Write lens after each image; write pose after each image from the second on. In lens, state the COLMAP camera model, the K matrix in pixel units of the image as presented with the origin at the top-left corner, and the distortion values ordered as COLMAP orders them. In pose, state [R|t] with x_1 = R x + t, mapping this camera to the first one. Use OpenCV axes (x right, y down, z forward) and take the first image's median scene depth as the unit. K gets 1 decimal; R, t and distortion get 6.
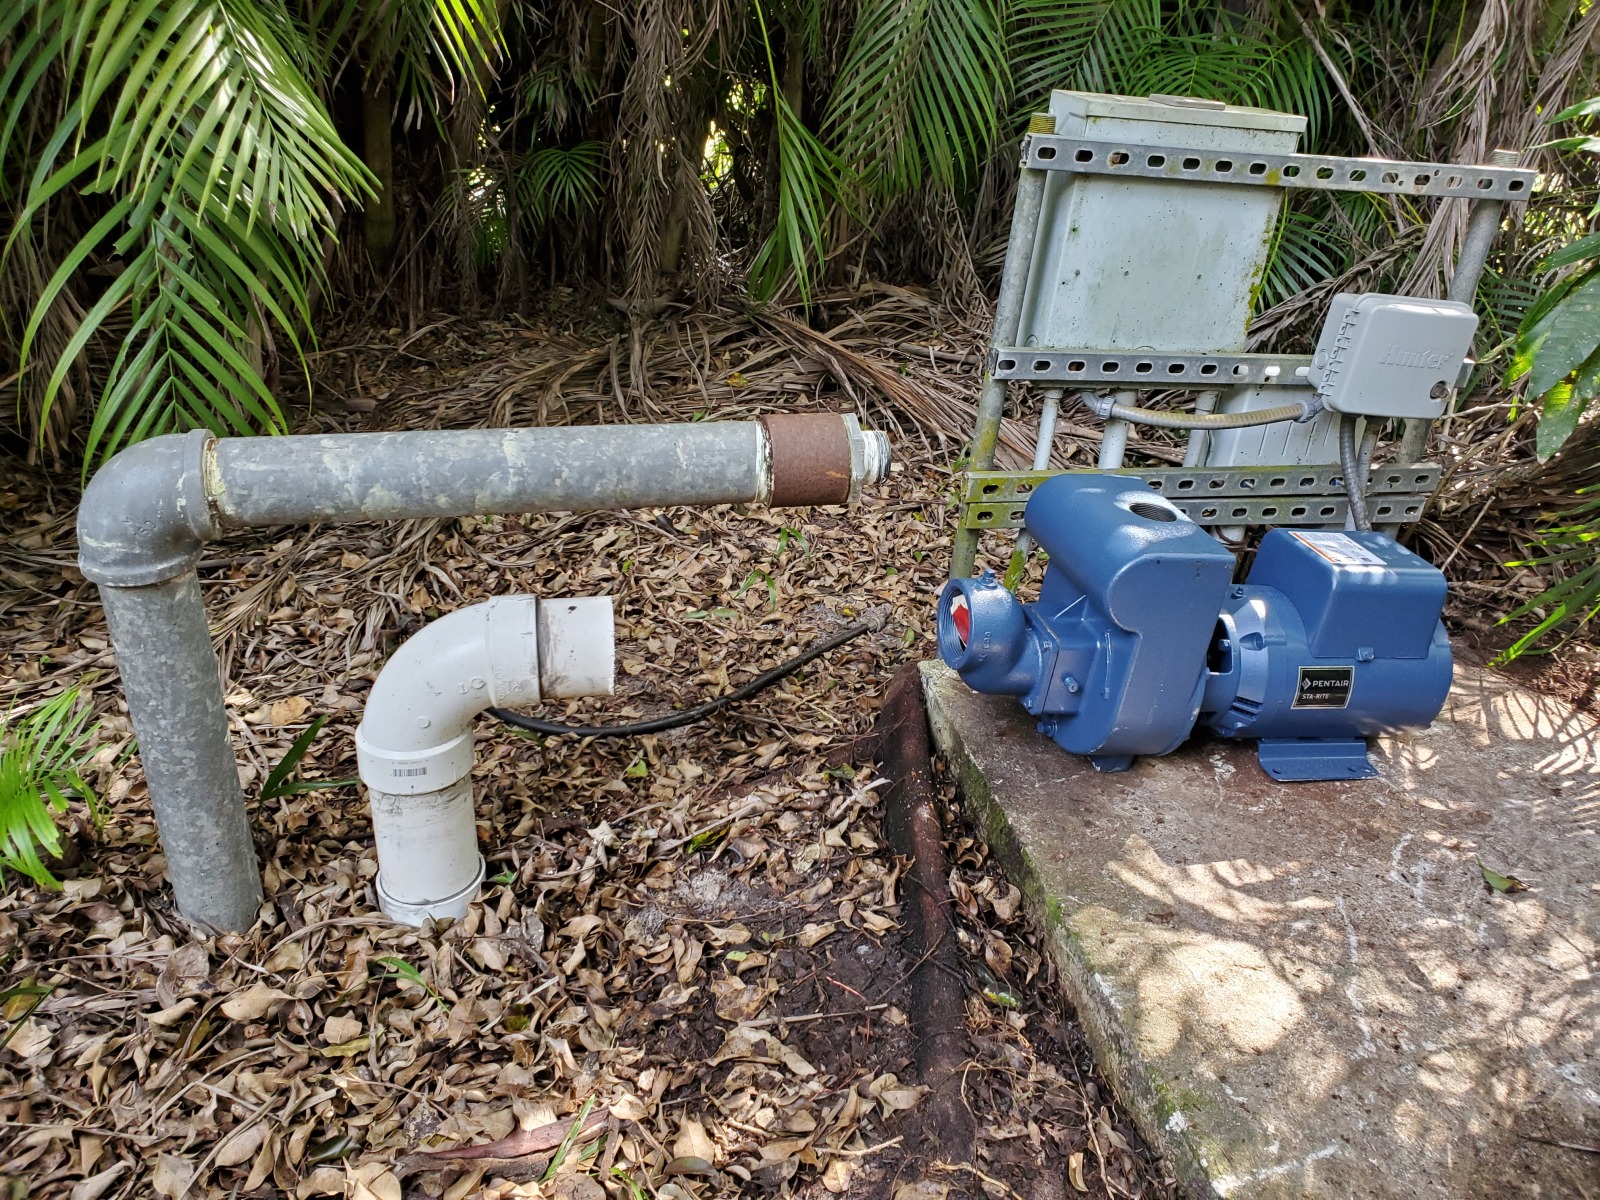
lens RADIAL K [[1179.9, 0, 806.9], [0, 1179.9, 597.9], [0, 0, 1]] dist [0.013159, -0.022078]
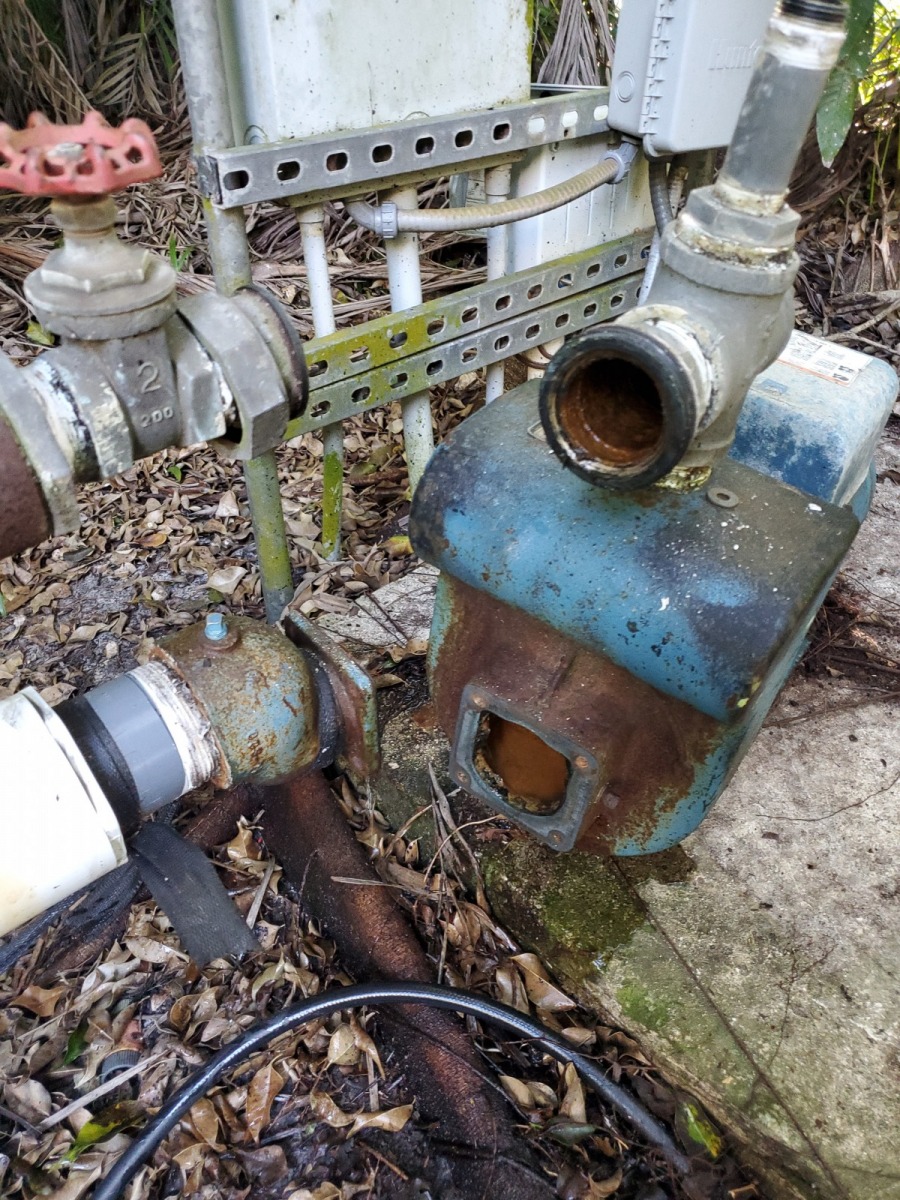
lens RADIAL K [[884.9, 0, 455.0], [0, 884.9, 605.8], [0, 0, 1]] dist [0.013159, -0.022078]
pose [[0.866419, -0.371141, 0.334025, 0.025350], [0.290104, 0.918638, 0.268223, -0.066604], [-0.406397, -0.135492, 0.903595, 0.397623]]
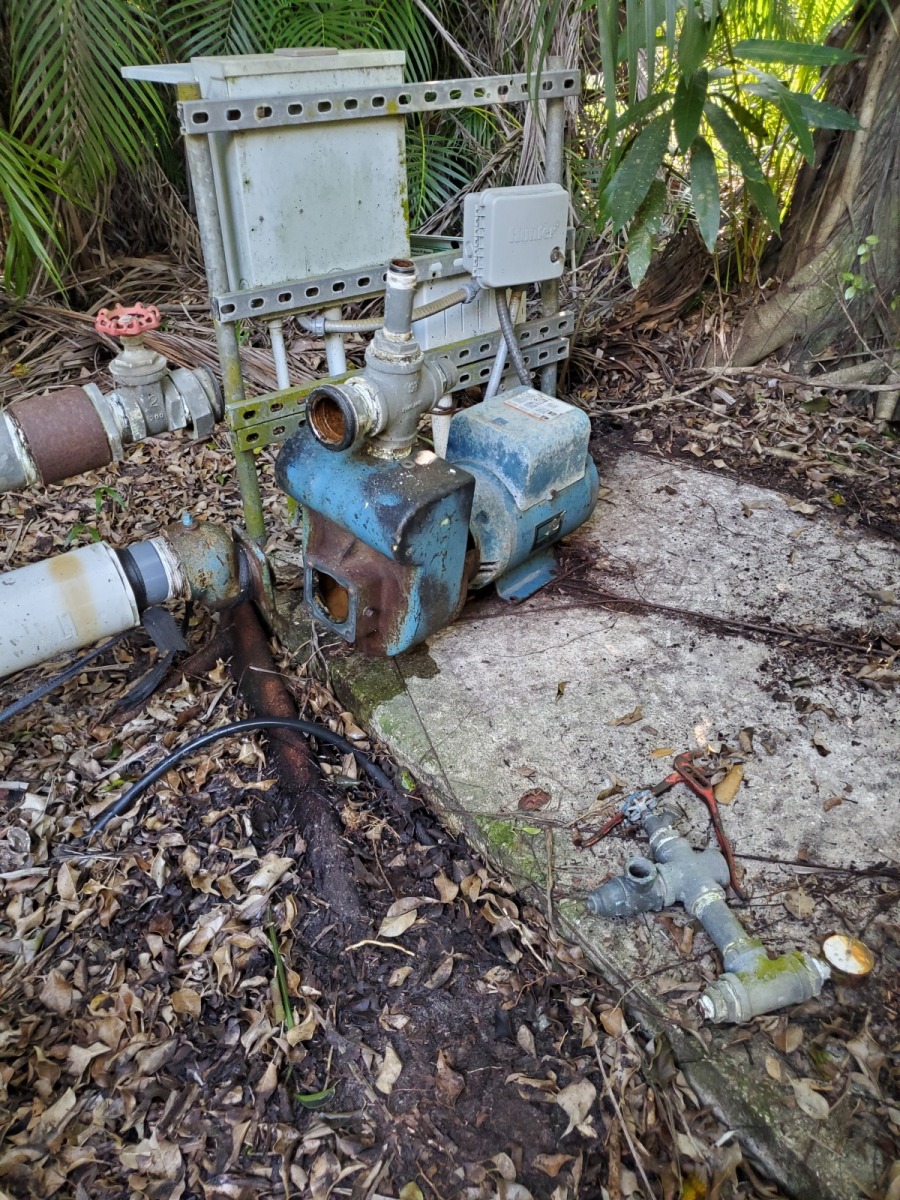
lens RADIAL K [[884.9, 0, 450.8], [0, 884.9, 608.6], [0, 0, 1]] dist [0.013159, -0.022078]
pose [[0.916281, -0.308247, 0.255760, 0.042161], [0.268435, 0.946509, 0.179062, -0.009098], [-0.297275, -0.095416, 0.950012, 0.045008]]
